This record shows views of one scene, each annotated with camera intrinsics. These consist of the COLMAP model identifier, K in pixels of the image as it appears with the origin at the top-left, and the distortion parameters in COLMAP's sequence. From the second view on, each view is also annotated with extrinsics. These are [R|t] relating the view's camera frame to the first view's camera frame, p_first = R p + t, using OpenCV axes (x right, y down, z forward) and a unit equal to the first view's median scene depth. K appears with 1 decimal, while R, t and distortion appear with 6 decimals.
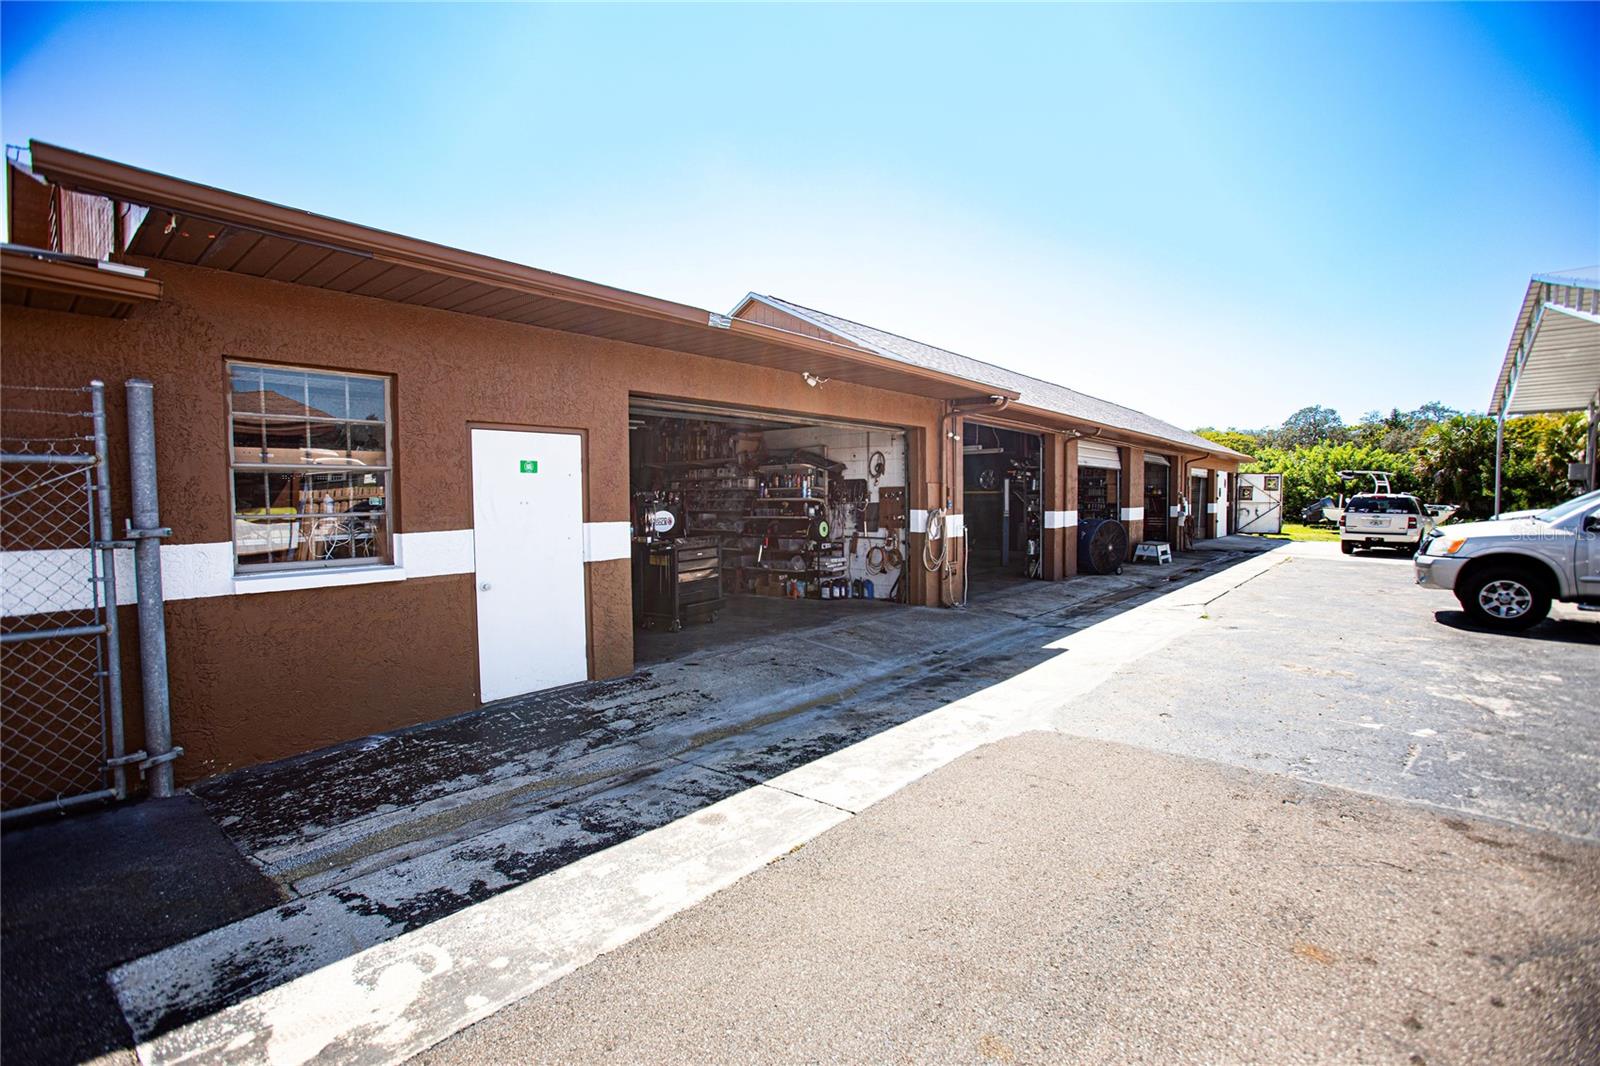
lens RADIAL K [[717.6, 0, 796.8], [0, 717.6, 538.0], [0, 0, 1]] dist [-0.061903, 0.023542]
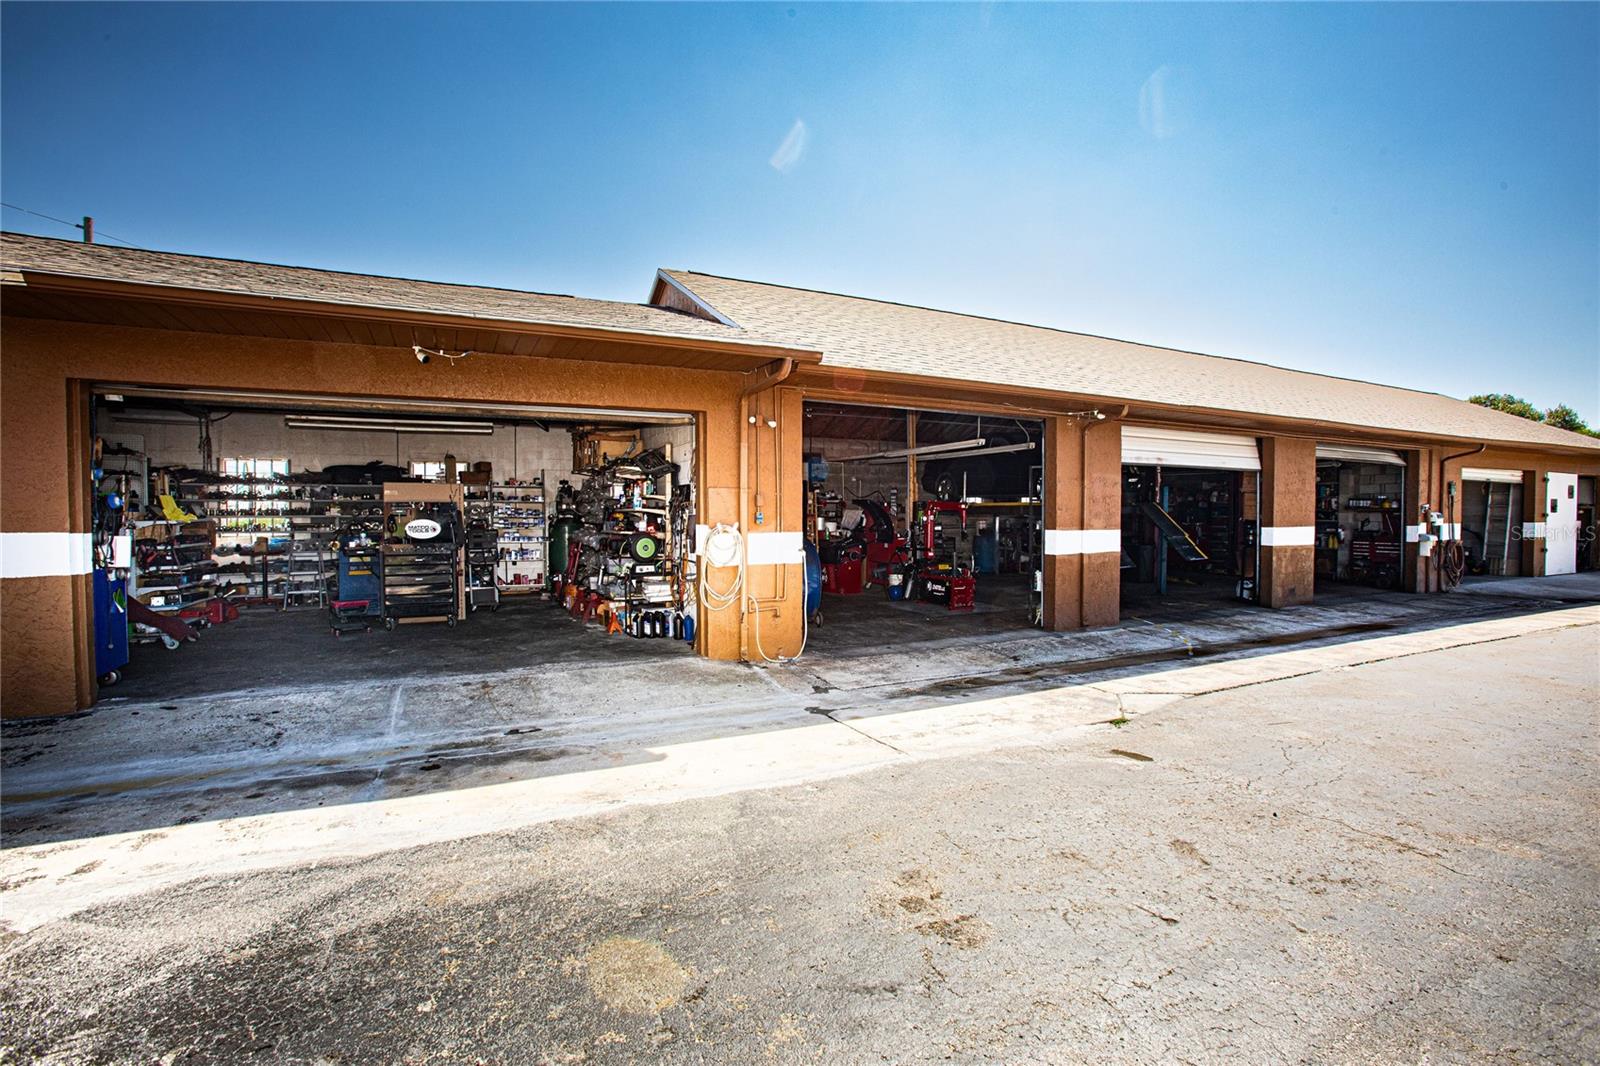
lens RADIAL K [[717.6, 0, 792.9], [0, 717.6, 527.2], [0, 0, 1]] dist [-0.061903, 0.023542]
pose [[0.918114, 0.012384, -0.396122, 0.935257], [-0.027172, 0.999127, -0.031744, -0.027283], [0.395383, 0.039908, 0.917649, 0.628684]]
